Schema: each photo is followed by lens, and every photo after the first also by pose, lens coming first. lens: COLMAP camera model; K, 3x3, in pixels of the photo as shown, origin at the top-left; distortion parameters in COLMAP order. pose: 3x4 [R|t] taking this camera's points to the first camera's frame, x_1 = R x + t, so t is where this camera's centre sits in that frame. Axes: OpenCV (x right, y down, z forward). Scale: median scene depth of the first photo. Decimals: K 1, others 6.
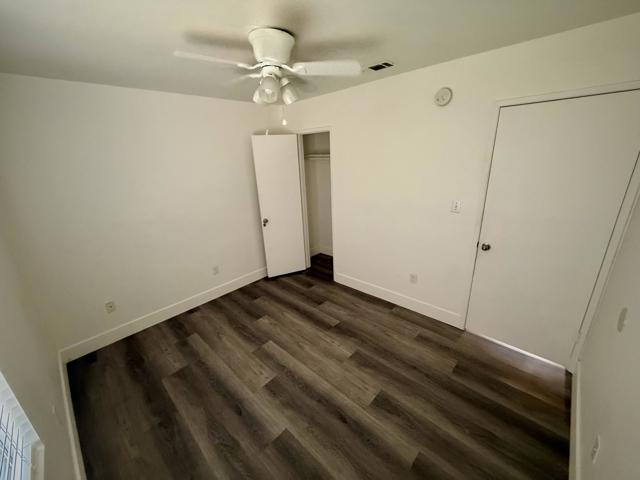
lens RADIAL K [[258.7, 0, 316.9], [0, 258.7, 240.0], [0, 0, 1]] dist [0.003669, -0.000829]
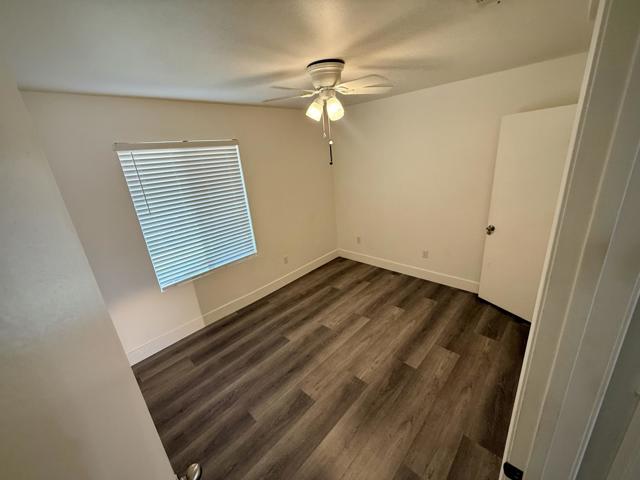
lens RADIAL K [[258.7, 0, 316.8], [0, 258.7, 239.5], [0, 0, 1]] dist [0.003669, -0.000829]
pose [[-0.000709, 0.369824, -0.929102, 0.761678], [-0.236969, 0.902576, 0.359446, -0.283722], [0.971517, 0.220423, 0.086996, 0.622484]]
